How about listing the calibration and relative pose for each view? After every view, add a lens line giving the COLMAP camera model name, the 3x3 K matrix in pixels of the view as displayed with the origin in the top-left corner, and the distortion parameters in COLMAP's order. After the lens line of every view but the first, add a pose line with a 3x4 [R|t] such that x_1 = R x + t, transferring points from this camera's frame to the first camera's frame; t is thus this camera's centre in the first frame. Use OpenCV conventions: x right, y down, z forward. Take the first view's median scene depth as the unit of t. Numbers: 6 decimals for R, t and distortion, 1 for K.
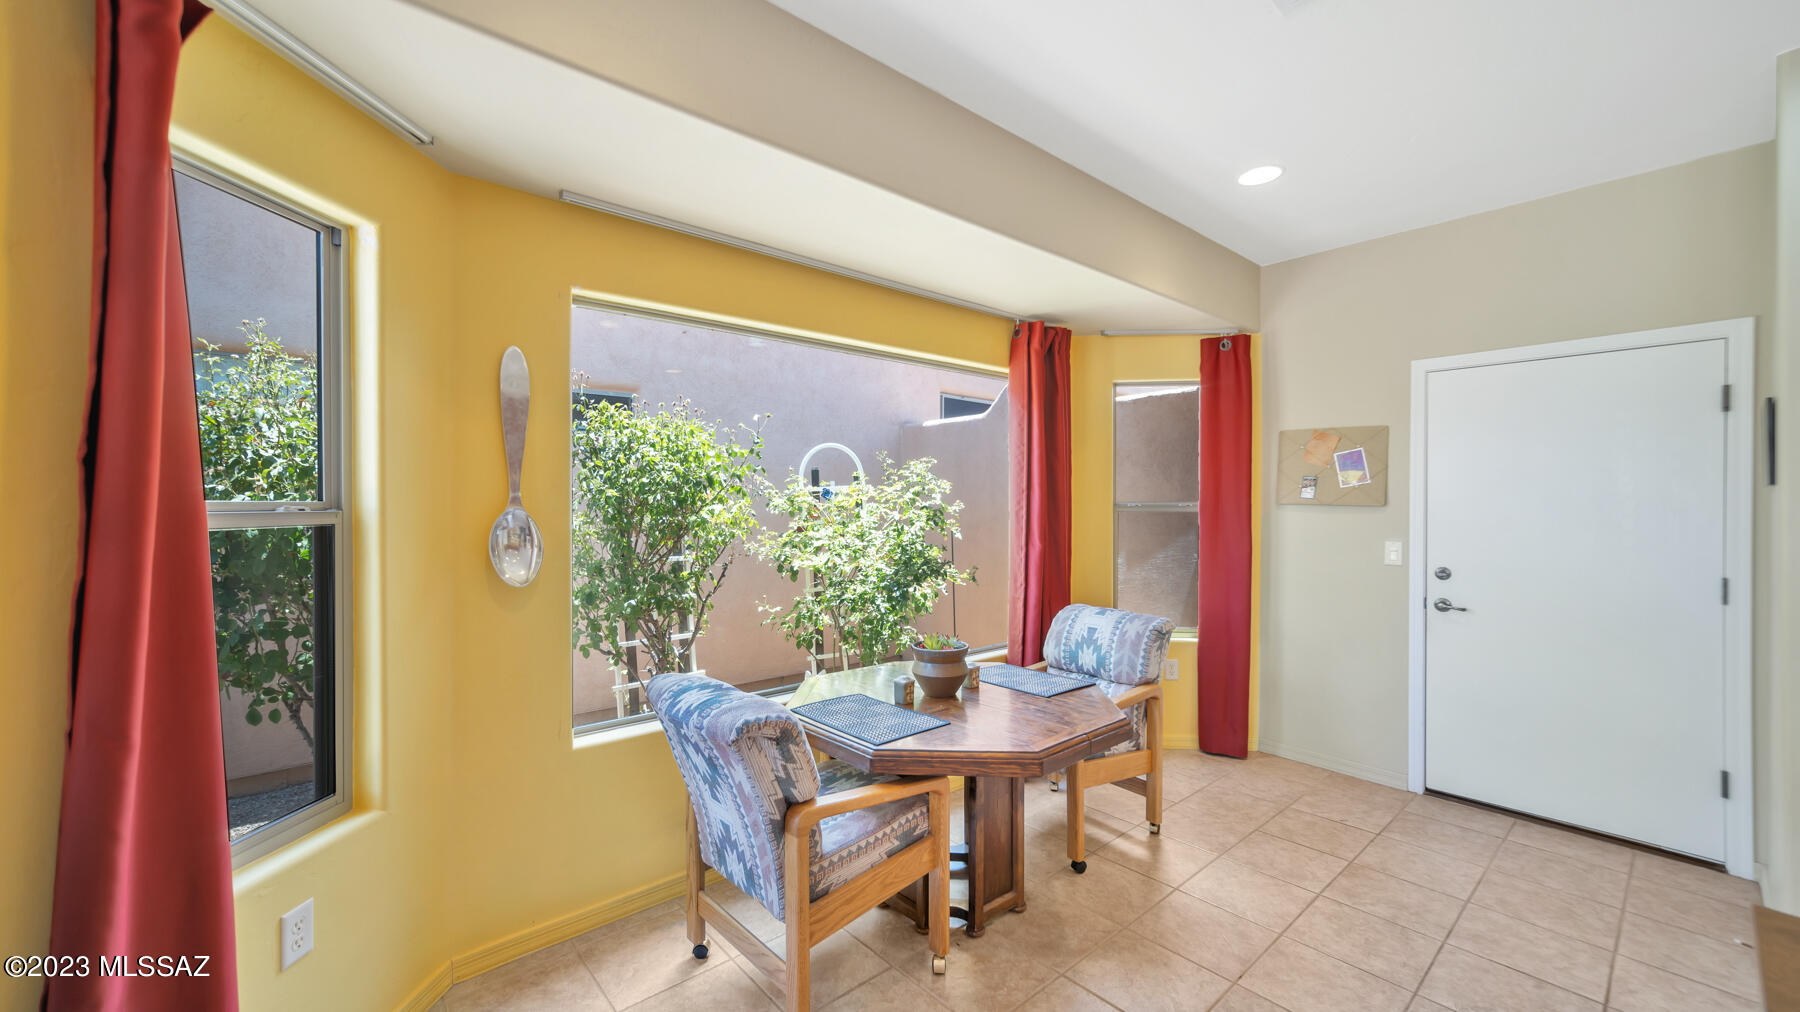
lens RADIAL K [[706.3, 0, 884.6], [0, 706.3, 509.2], [0, 0, 1]] dist [0.002041, 0.000782]
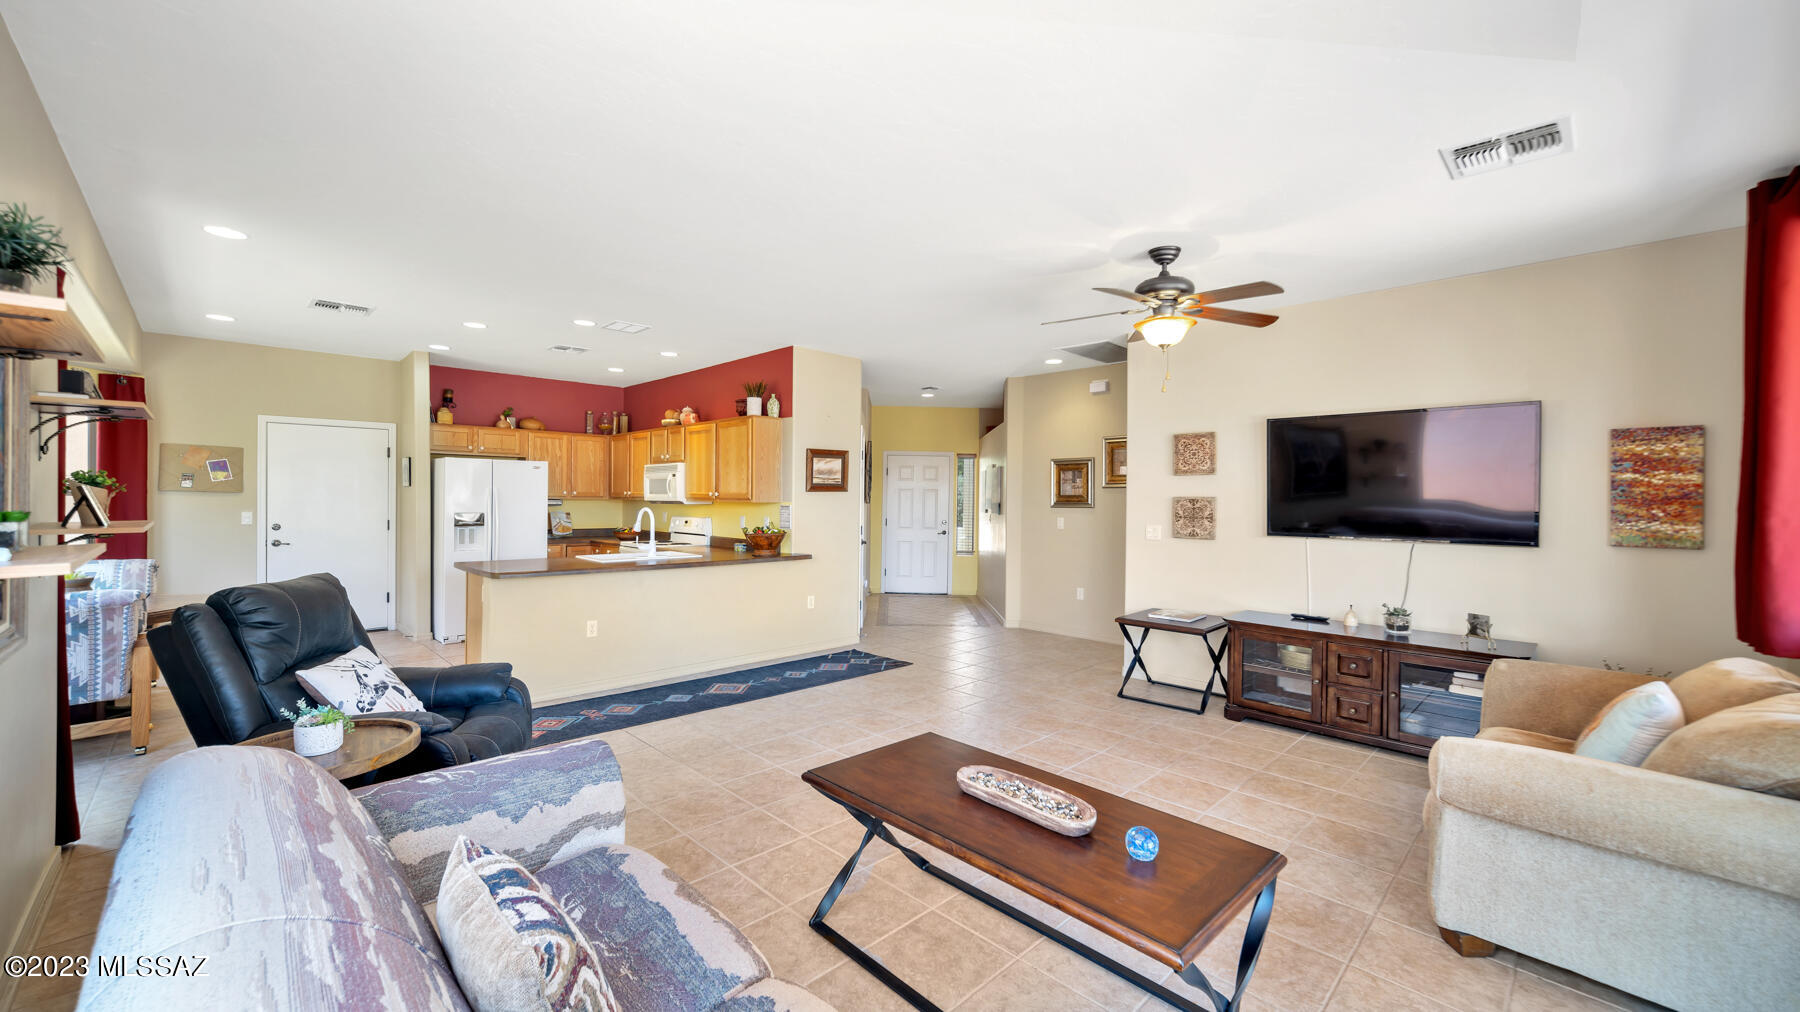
lens RADIAL K [[700.7, 0, 899.3], [0, 700.7, 502.5], [0, 0, 1]] dist [-0.015623, 0.010850]
pose [[-0.063121, -0.011692, 0.997937, -1.304223], [0.000015, 0.999931, 0.011716, 0.000676], [-0.998006, 0.000755, -0.063117, -0.628089]]
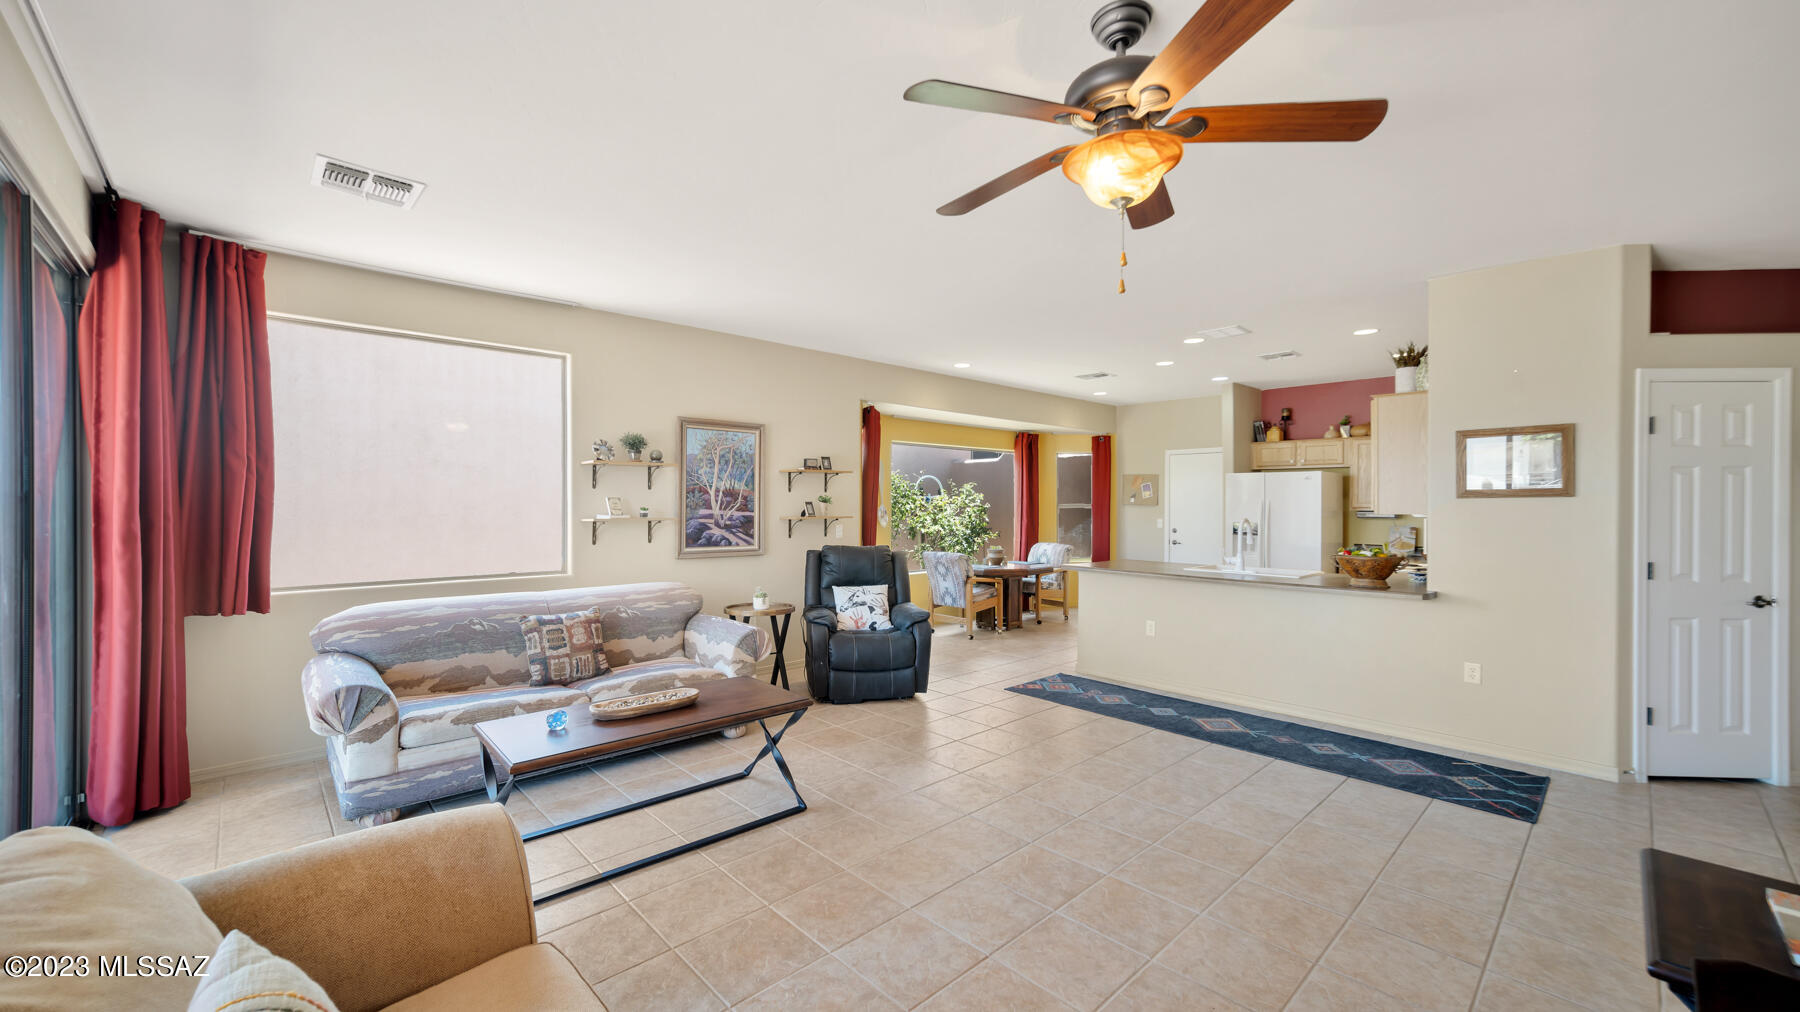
lens RADIAL K [[707.9, 0, 904.4], [0, 707.9, 505.6], [0, 0, 1]] dist [-0.000945, 0.000428]
pose [[0.998581, 0.001611, 0.053227, -0.400498], [-0.001282, 0.999980, -0.006220, 0.014780], [-0.053235, 0.006143, 0.998563, -1.718359]]
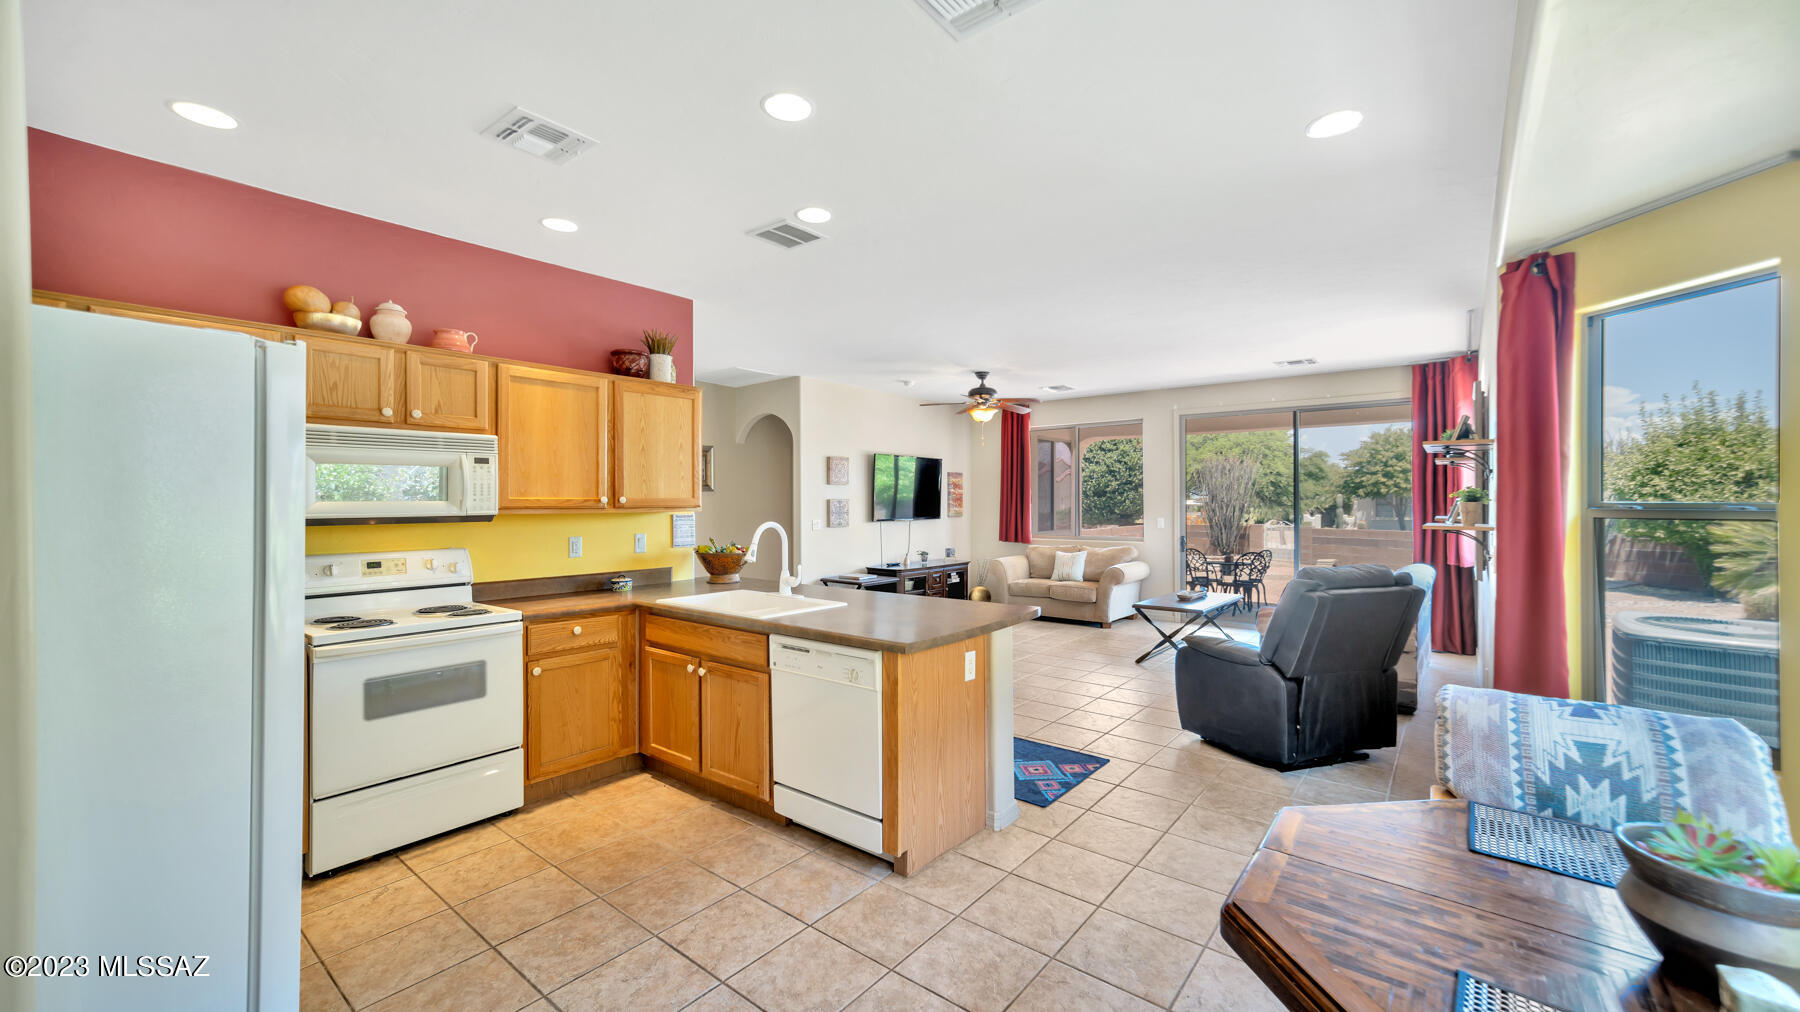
lens RADIAL K [[707.9, 0, 904.4], [0, 707.9, 505.6], [0, 0, 1]] dist [-0.000945, 0.000428]
pose [[-0.982416, 0.000832, -0.186703, 0.483079], [-0.002077, 0.999880, 0.015380, -0.009629], [0.186694, 0.015497, -0.982296, 1.047270]]
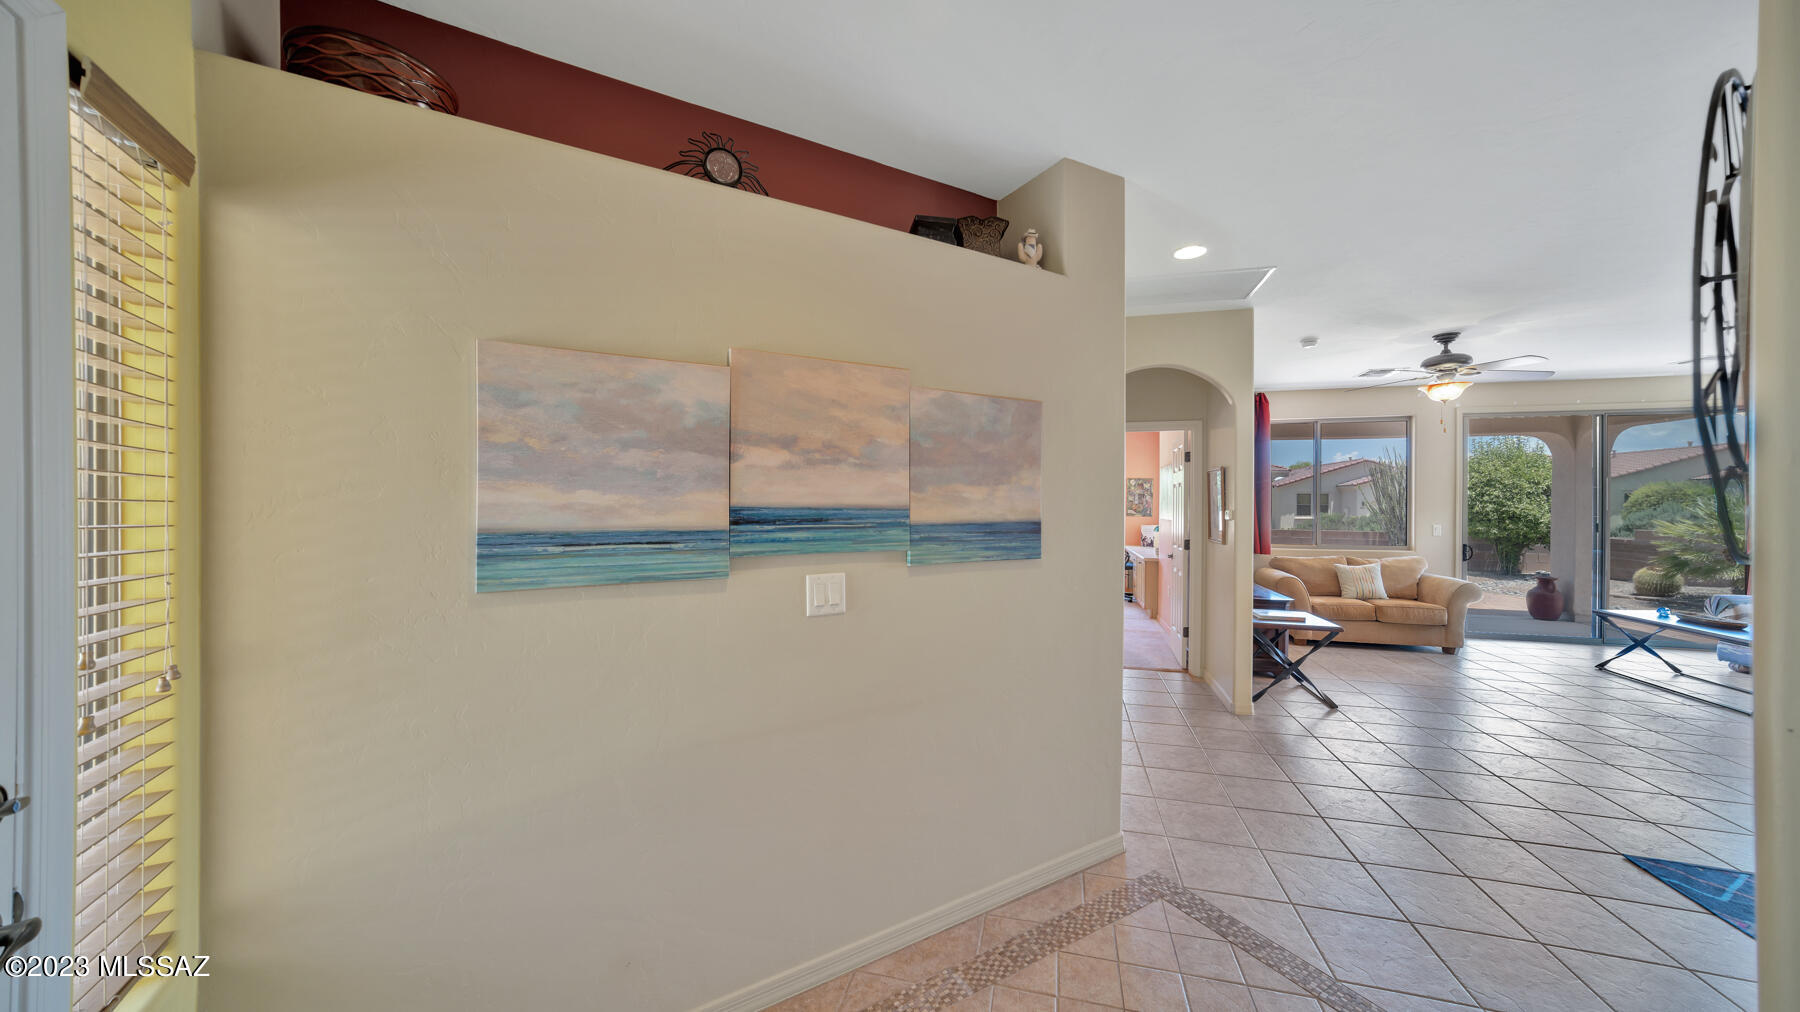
lens RADIAL K [[587.5, 0, 911.3], [0, 587.5, 505.5], [0, 0, 1]] dist [0.000719, 0.000196]
pose [[-0.824014, -0.004903, -0.566548, 1.658491], [-0.014252, 0.999825, 0.012077, 0.009516], [0.566390, 0.018026, -0.823940, -0.689760]]
